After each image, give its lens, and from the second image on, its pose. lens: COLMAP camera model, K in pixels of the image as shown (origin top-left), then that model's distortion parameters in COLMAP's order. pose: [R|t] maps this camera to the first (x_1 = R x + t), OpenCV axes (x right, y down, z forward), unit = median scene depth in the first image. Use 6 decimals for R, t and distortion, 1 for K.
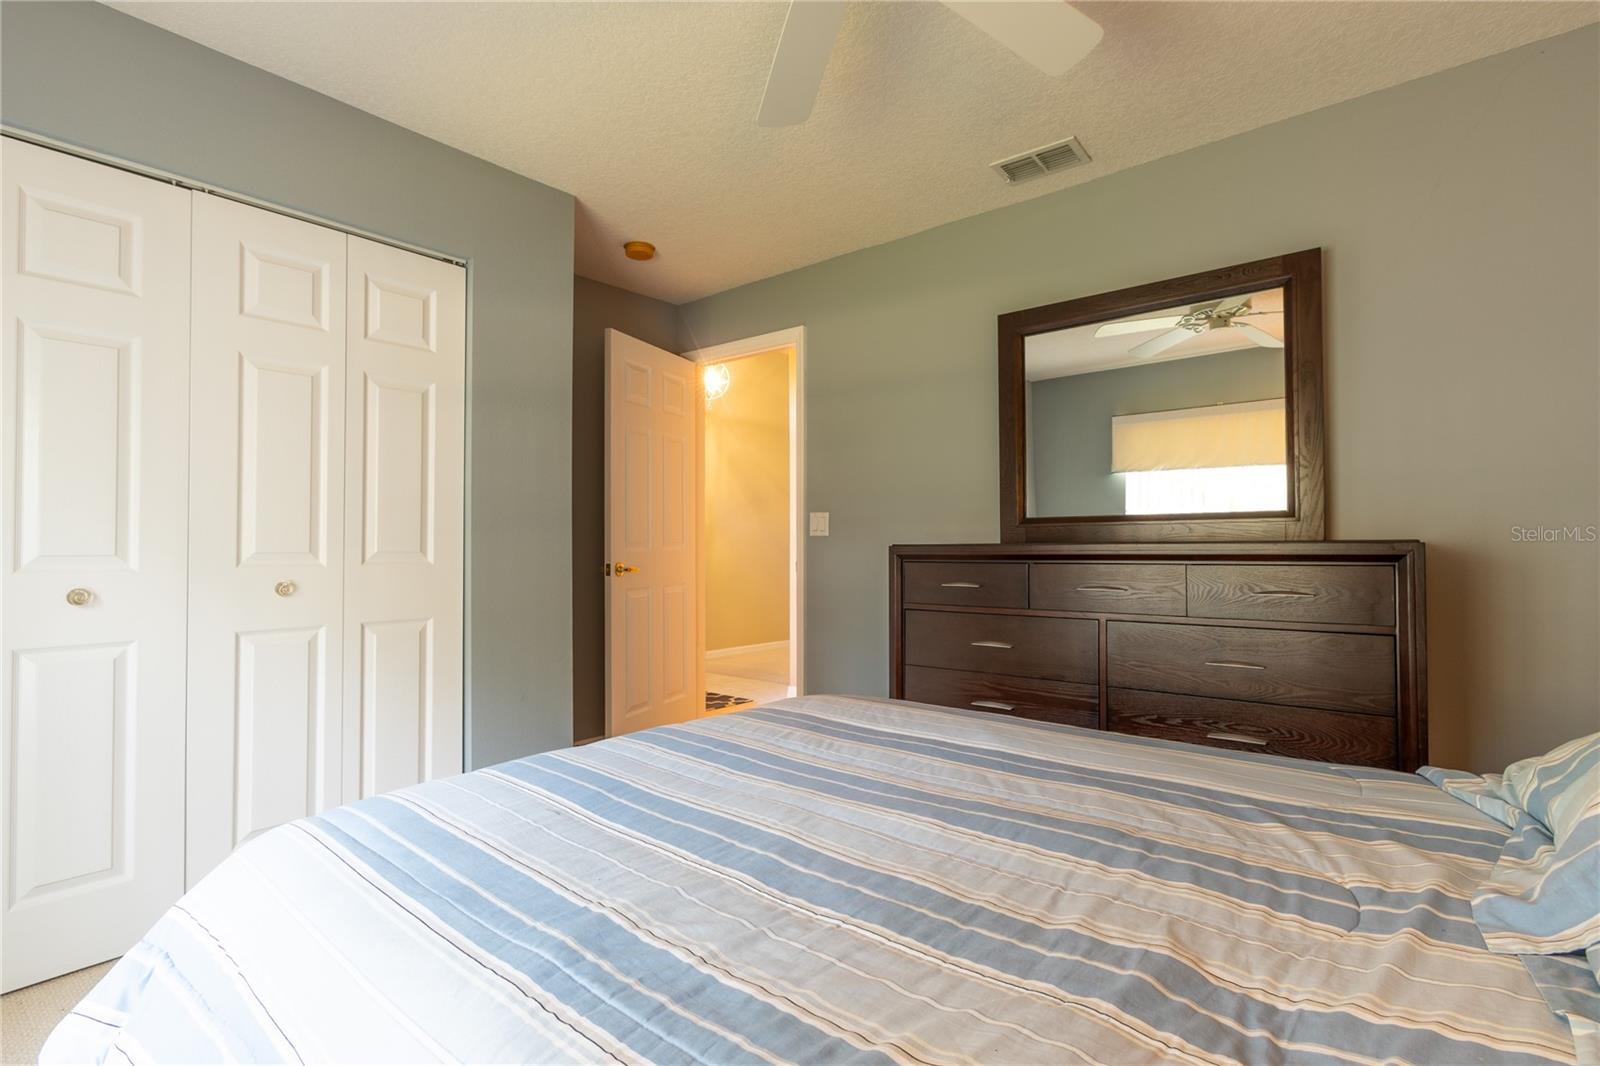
lens RADIAL K [[739.7, 0, 795.6], [0, 739.7, 539.1], [0, 0, 1]] dist [-0.000148, 0.005147]
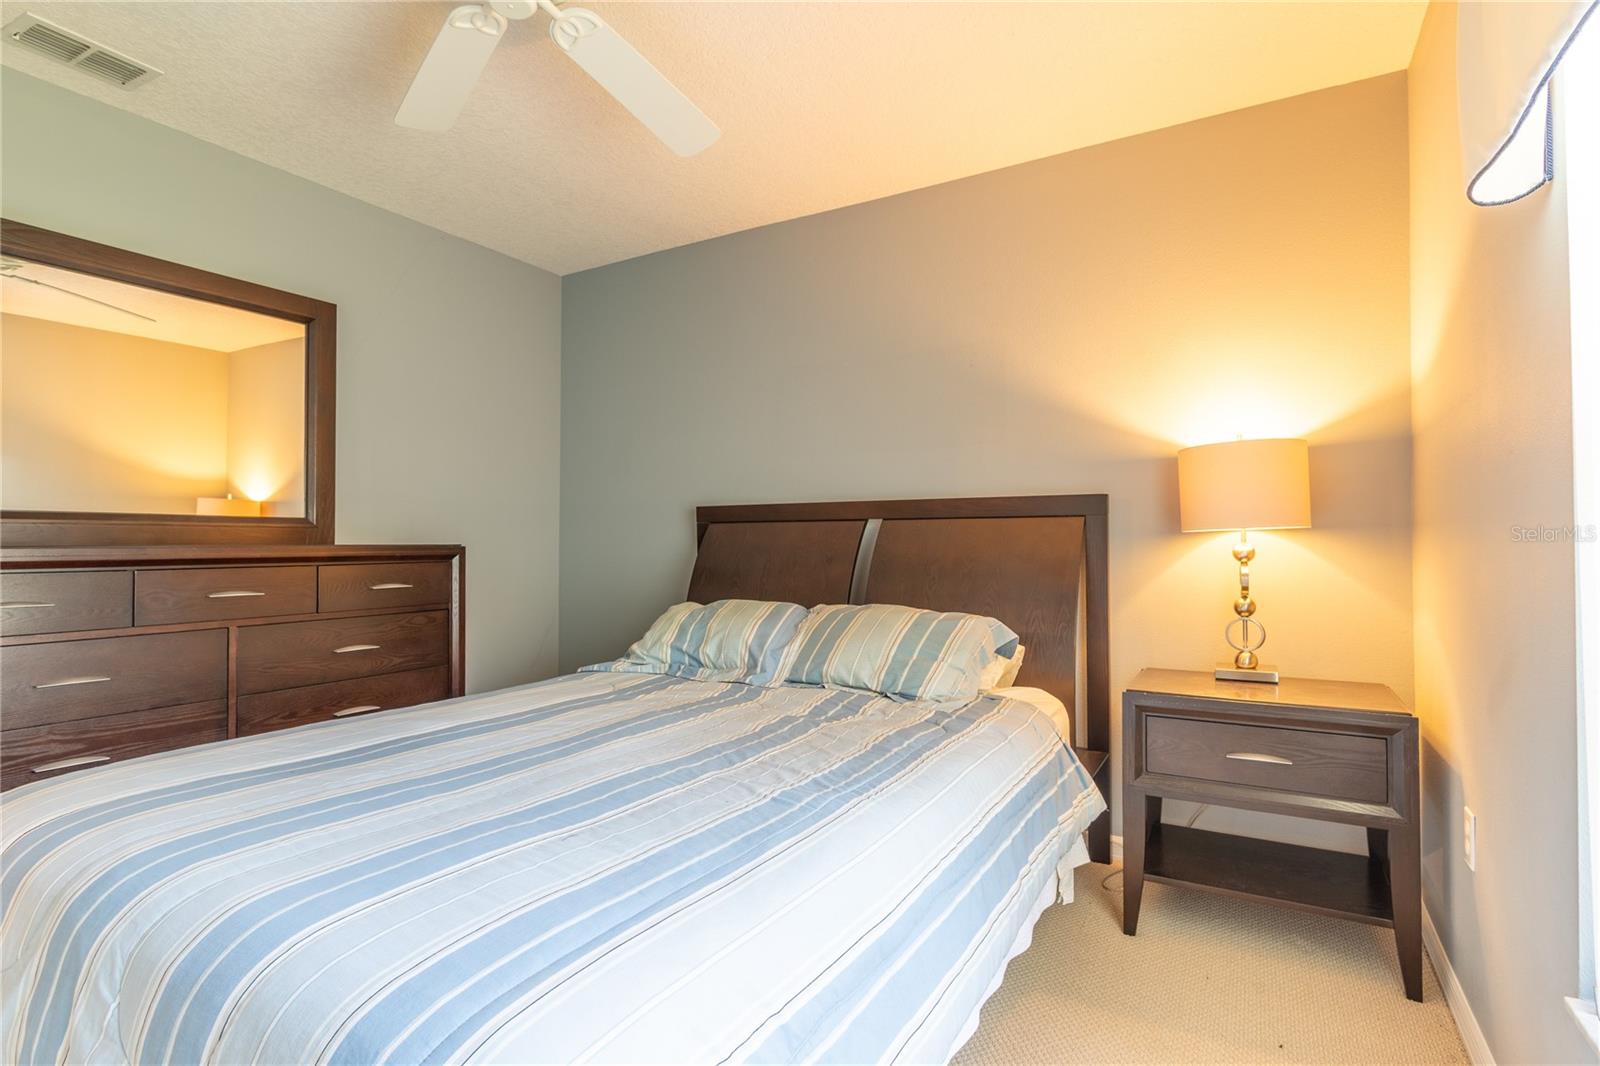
lens RADIAL K [[739.7, 0, 797.0], [0, 739.7, 536.9], [0, 0, 1]] dist [-0.000148, 0.005147]
pose [[-0.126185, 0.018494, 0.991834, -1.142869], [-0.007539, 0.999779, -0.019602, 0.013383], [-0.991978, -0.009951, -0.126018, 0.755931]]
